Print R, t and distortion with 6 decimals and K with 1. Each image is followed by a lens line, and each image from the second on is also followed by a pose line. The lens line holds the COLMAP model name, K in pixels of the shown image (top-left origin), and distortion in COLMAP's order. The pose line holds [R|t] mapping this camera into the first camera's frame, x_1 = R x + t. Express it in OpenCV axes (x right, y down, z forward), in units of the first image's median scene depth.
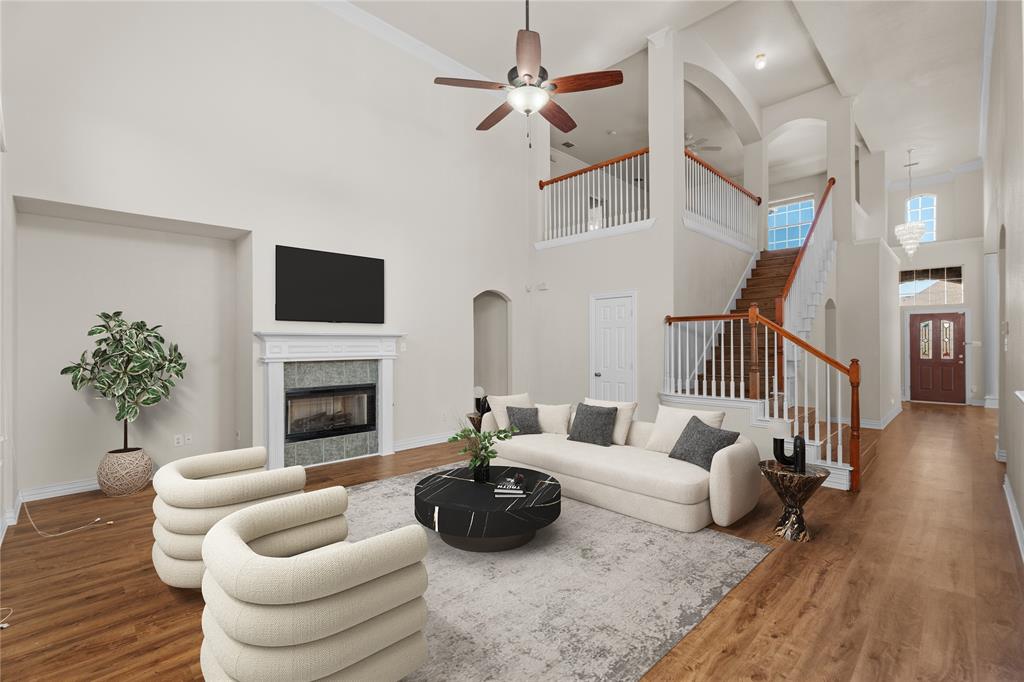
lens RADIAL K [[455.6, 0, 509.1], [0, 455.6, 342.2], [0, 0, 1]] dist [0.002567, 0.000237]
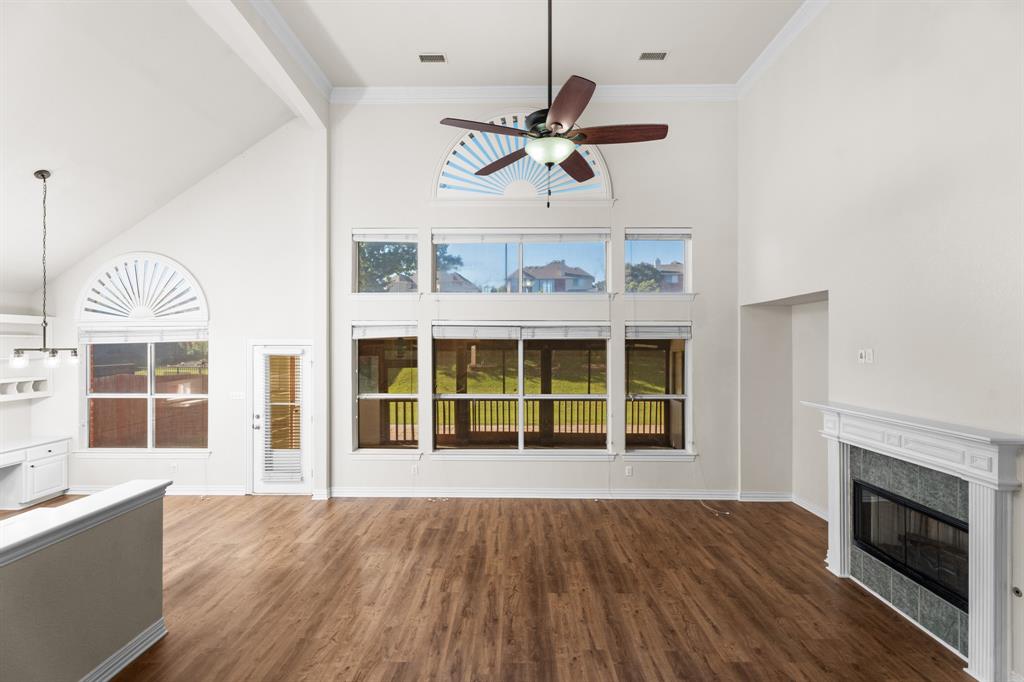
lens RADIAL K [[455.6, 0, 509.3], [0, 455.6, 341.9], [0, 0, 1]] dist [0.002567, 0.000237]
pose [[-0.712903, 0.002827, -0.701257, 0.728830], [0.005238, 0.999985, -0.001294, -0.198340], [0.701243, -0.004596, -0.712907, 1.650367]]
